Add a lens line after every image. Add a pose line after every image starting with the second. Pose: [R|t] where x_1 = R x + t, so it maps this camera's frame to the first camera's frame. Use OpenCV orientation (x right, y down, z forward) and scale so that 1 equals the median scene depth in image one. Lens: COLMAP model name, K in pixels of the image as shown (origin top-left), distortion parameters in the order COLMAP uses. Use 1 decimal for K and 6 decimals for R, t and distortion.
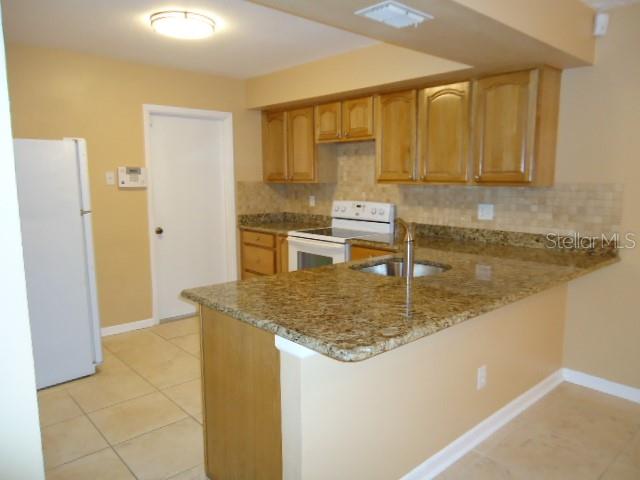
lens RADIAL K [[465.4, 0, 320.8], [0, 465.4, 242.0], [0, 0, 1]] dist [0.000239, 0.001911]
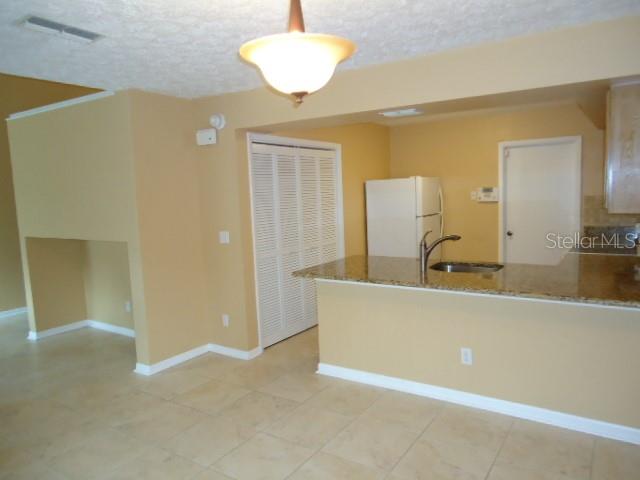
lens RADIAL K [[465.4, 0, 322.6], [0, 465.4, 242.9], [0, 0, 1]] dist [0.000239, 0.001911]
pose [[0.250501, 0.103857, -0.962530, 0.896919], [-0.099401, 0.991734, 0.081139, -0.057244], [0.963000, 0.075351, 0.258753, 0.145988]]
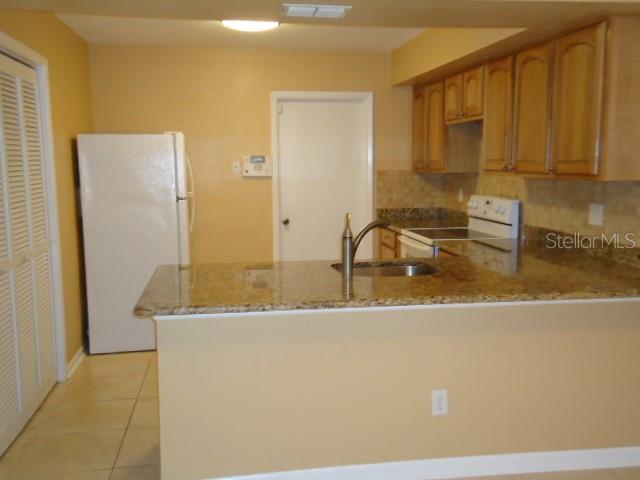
lens RADIAL K [[645.0, 0, 322.6], [0, 645.0, 242.3], [0, 0, 1]] dist [0.119456, 0.000000]
pose [[0.838962, 0.066323, -0.540133, 0.481965], [-0.071925, 0.997352, 0.010748, -0.001359], [0.539415, 0.029832, 0.841511, -0.086266]]
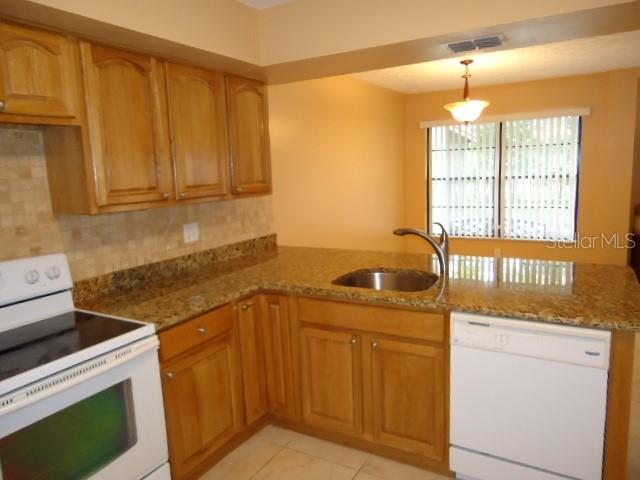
lens RADIAL K [[465.4, 0, 320.5], [0, 465.4, 239.3], [0, 0, 1]] dist [0.000239, 0.001911]
pose [[-0.311243, -0.131991, 0.941120, -0.429249], [0.169948, 0.966613, 0.191771, -0.149165], [-0.935011, 0.219629, -0.278420, 0.883563]]
